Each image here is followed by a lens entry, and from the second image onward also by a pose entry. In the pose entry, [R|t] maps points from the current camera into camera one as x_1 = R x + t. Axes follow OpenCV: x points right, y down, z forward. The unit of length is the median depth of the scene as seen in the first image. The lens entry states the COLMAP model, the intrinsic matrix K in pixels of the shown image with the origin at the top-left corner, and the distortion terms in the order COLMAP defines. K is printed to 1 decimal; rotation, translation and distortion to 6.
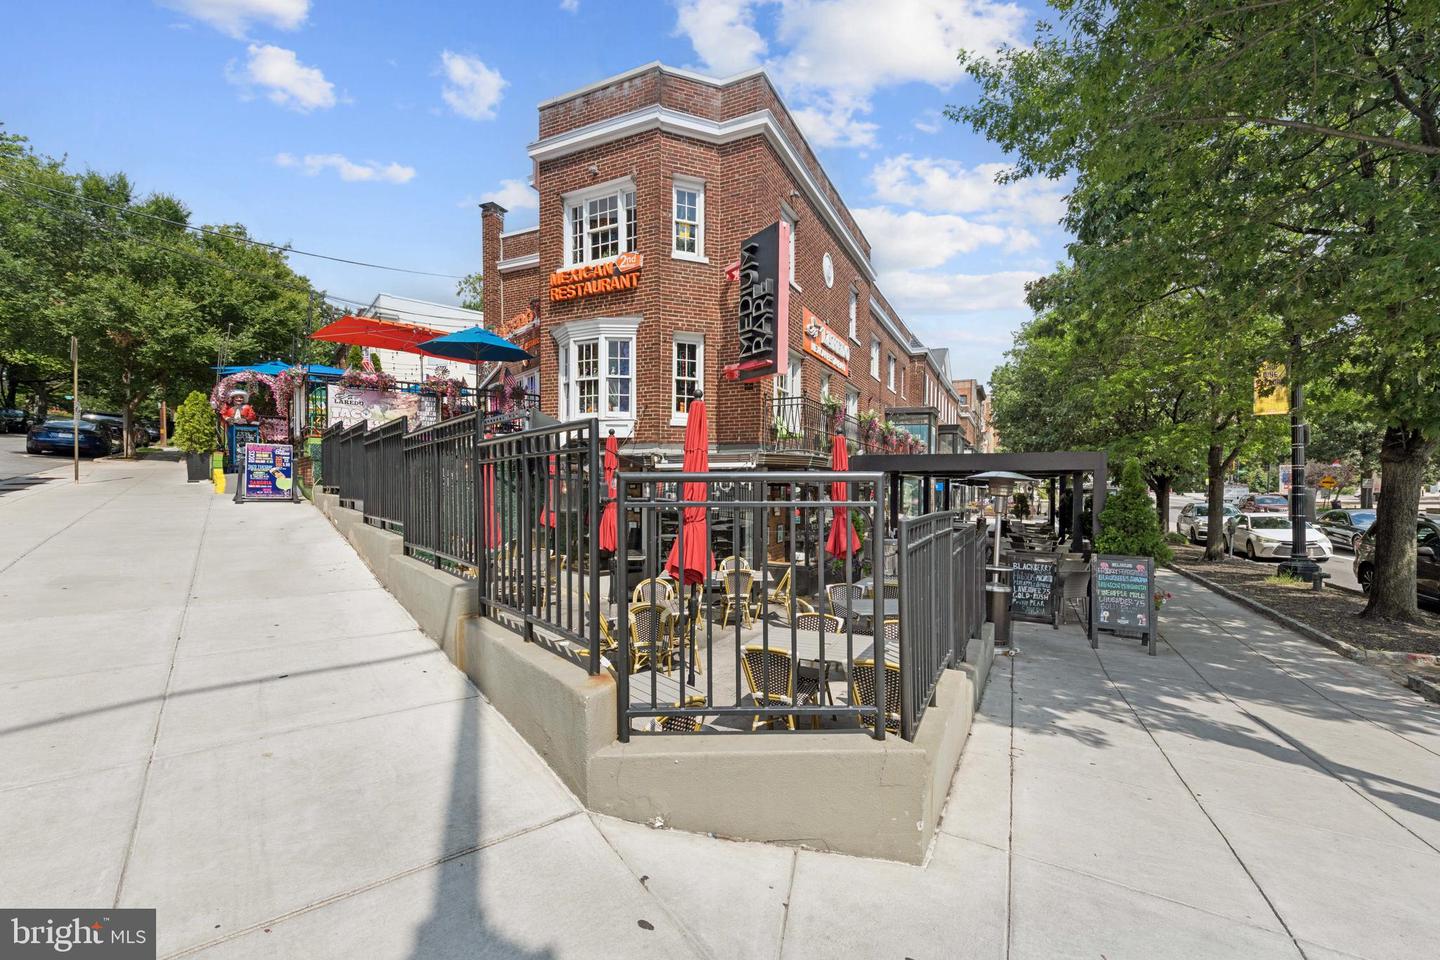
lens RADIAL K [[588.5, 0, 719.7], [0, 588.5, 485.1], [0, 0, 1]] dist [-0.002482, -0.000170]
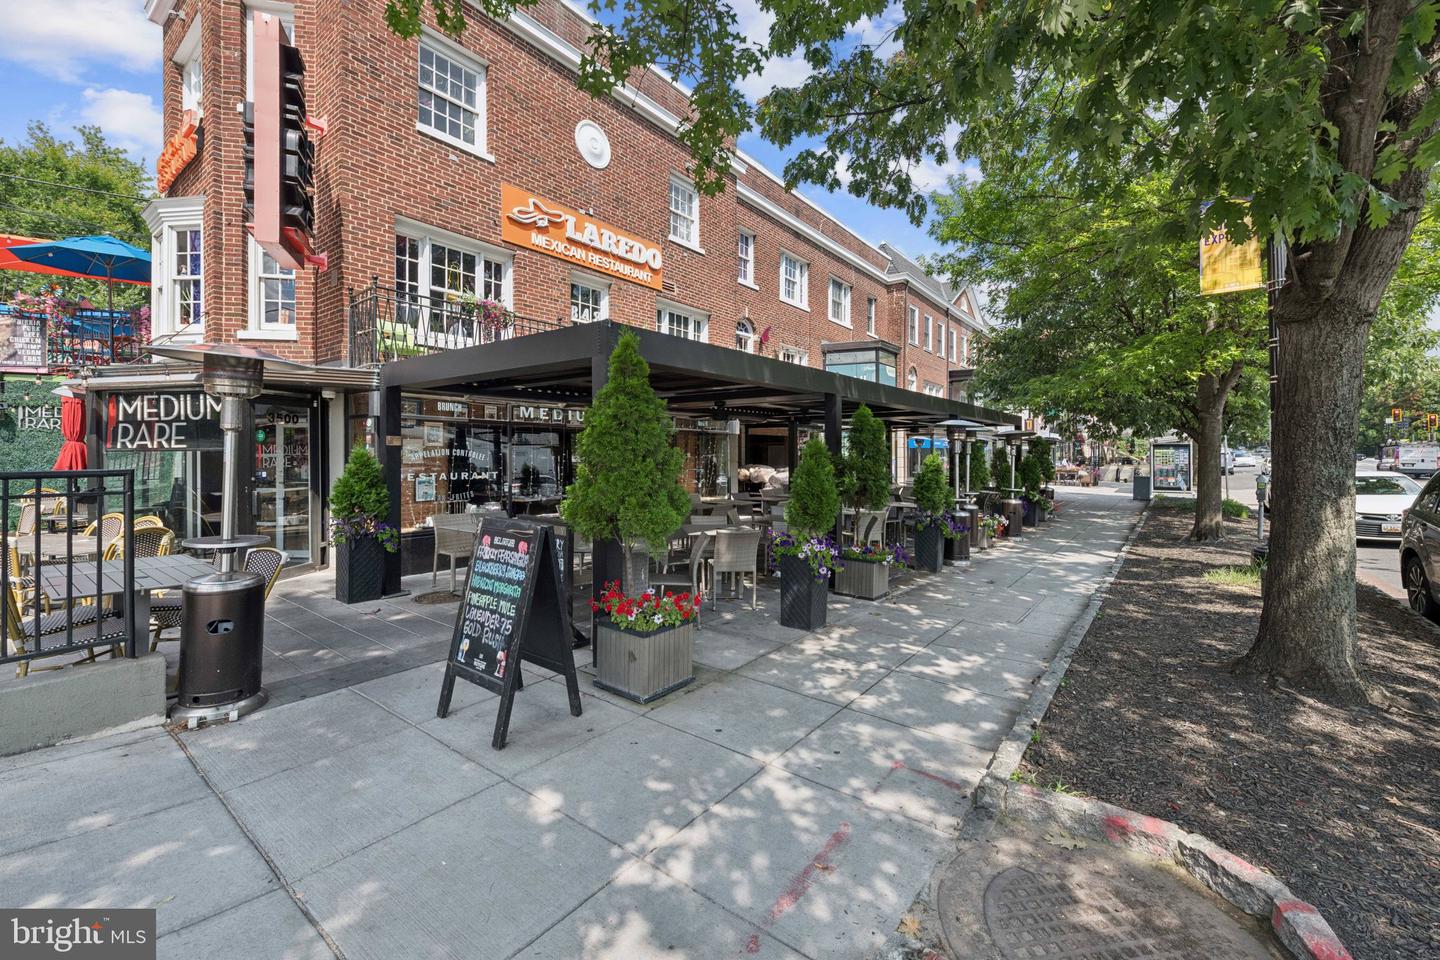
lens RADIAL K [[588.5, 0, 713.8], [0, 588.5, 450.2], [0, 0, 1]] dist [-0.002482, -0.000170]
pose [[0.981787, -0.005315, -0.189908, 0.633472], [0.003820, 0.999959, -0.008235, 0.046264], [0.189944, 0.007360, 0.981767, 0.388009]]
